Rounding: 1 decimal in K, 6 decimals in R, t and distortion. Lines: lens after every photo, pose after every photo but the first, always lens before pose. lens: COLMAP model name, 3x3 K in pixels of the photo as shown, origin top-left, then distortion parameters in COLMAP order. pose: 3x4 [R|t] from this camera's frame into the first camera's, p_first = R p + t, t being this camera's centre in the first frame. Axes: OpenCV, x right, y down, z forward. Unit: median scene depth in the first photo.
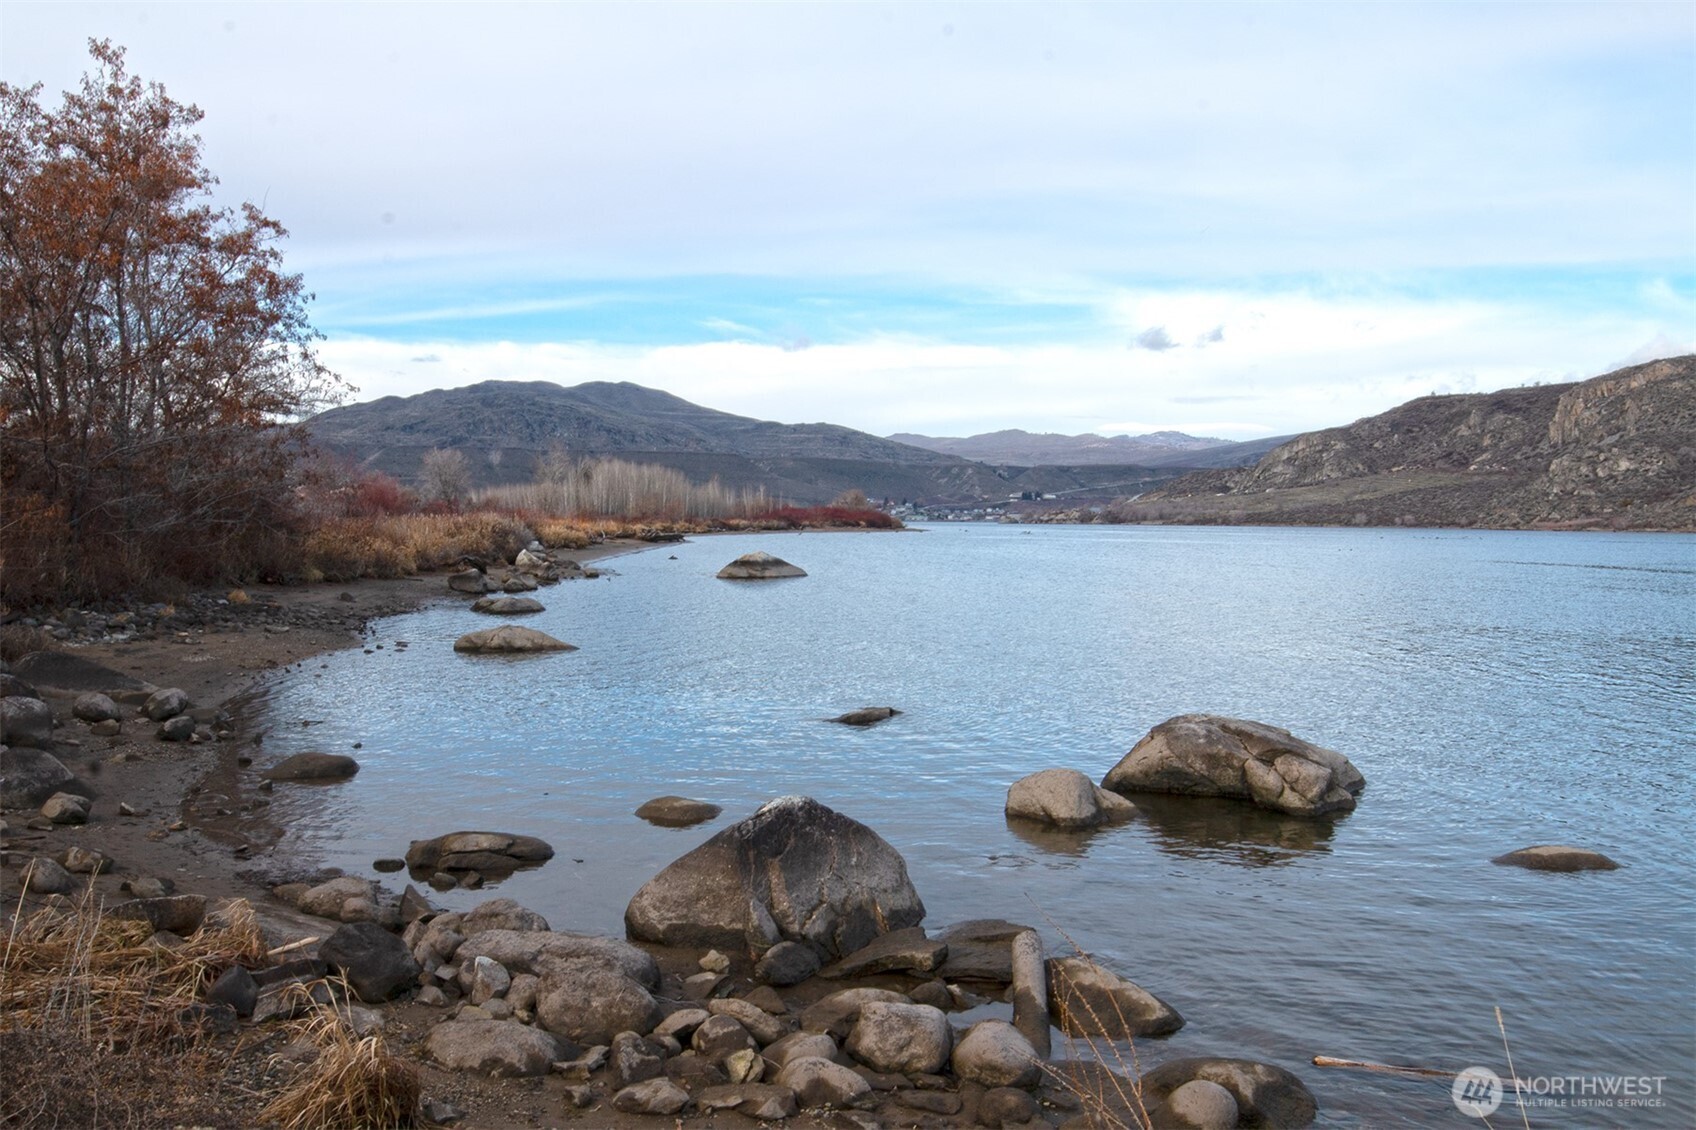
lens RADIAL K [[1274.6, 0, 836.4], [0, 1274.6, 568.0], [0, 0, 1]] dist [-0.021640, -0.006801]
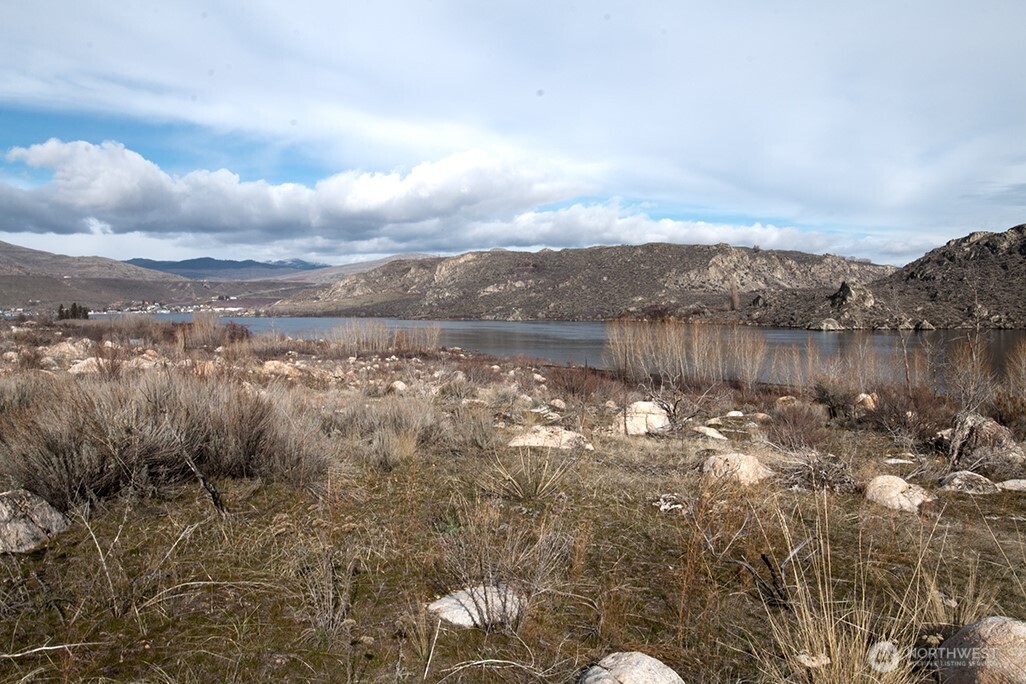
lens RADIAL K [[771.1, 0, 506.0], [0, 771.1, 343.8], [0, 0, 1]] dist [-0.021640, -0.006801]
pose [[0.868244, -0.041030, 0.494438, -0.062345], [0.032149, 0.999133, 0.026456, -0.003959], [-0.495094, -0.007075, 0.868810, -0.261637]]
